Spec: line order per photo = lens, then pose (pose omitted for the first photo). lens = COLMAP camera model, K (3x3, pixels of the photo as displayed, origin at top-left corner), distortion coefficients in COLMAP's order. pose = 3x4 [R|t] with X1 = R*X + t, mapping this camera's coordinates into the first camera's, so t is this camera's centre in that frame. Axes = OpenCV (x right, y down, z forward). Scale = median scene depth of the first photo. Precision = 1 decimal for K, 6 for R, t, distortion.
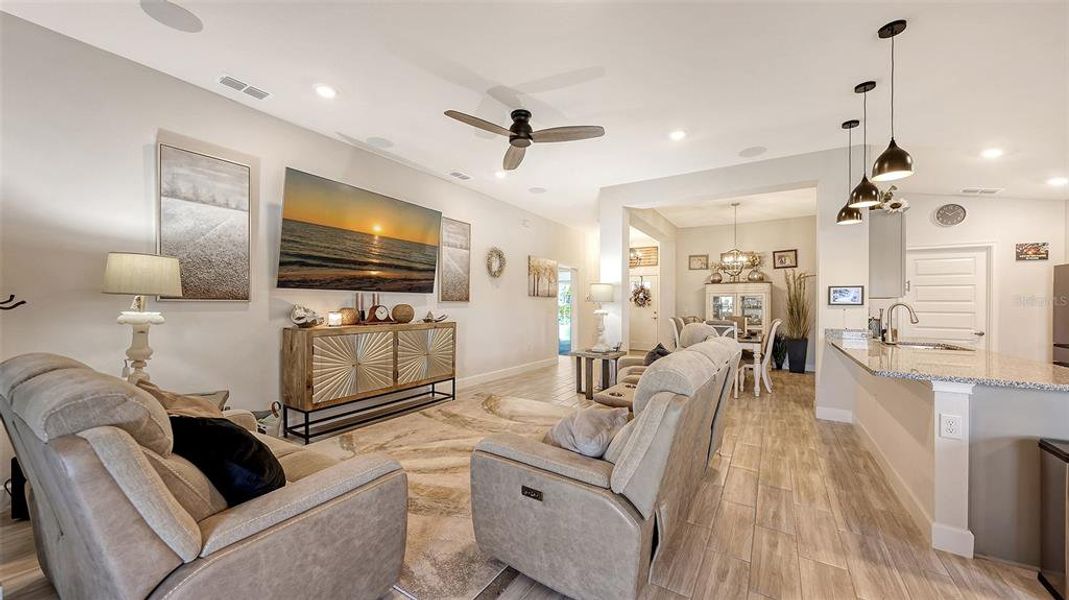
lens RADIAL K [[377.4, 0, 533.4], [0, 377.4, 302.3], [0, 0, 1]] dist [0.001571, -0.000191]
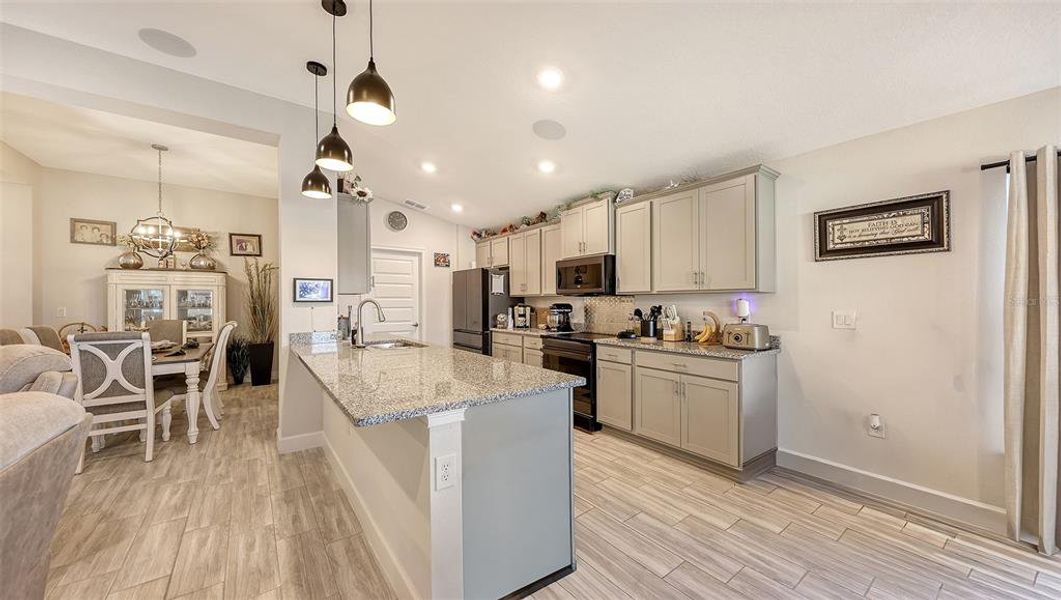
lens RADIAL K [[378.7, 0, 544.9], [0, 378.7, 304.3], [0, 0, 1]] dist [0.001653, -0.000521]
pose [[0.328762, -0.014393, 0.944303, 0.200208], [0.000772, 0.999888, 0.014971, 0.000304], [-0.944412, -0.004193, 0.328737, 0.238854]]
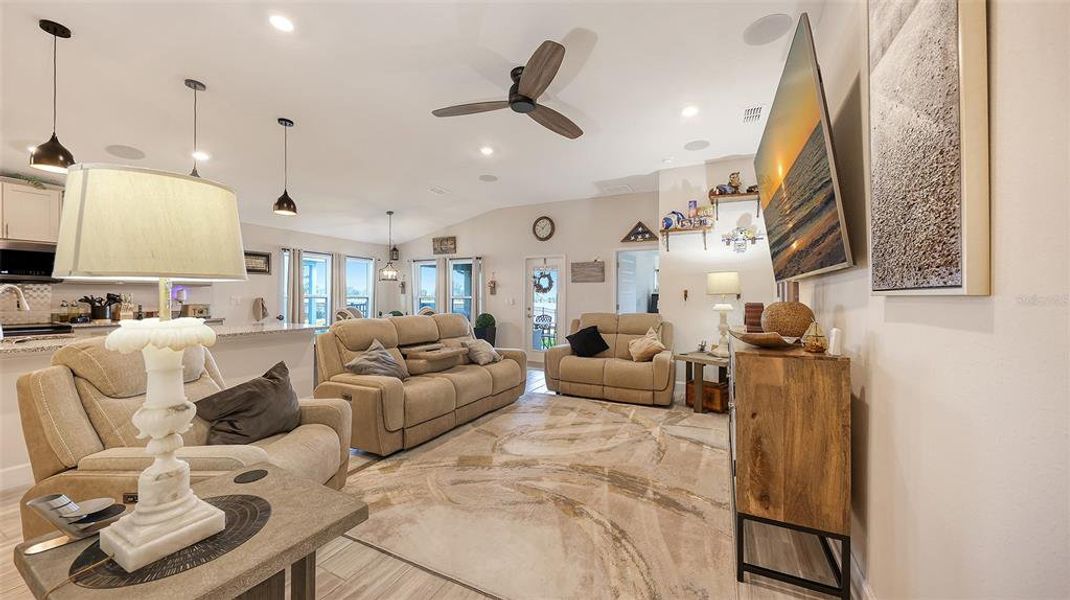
lens RADIAL K [[377.8, 0, 541.5], [0, 377.8, 295.8], [0, 0, 1]] dist [0.001571, -0.000191]
pose [[-0.995240, -0.019301, -0.095524, -0.017688], [-0.018552, 0.999790, -0.008729, 0.008190], [0.095673, -0.006916, -0.995389, 1.427502]]
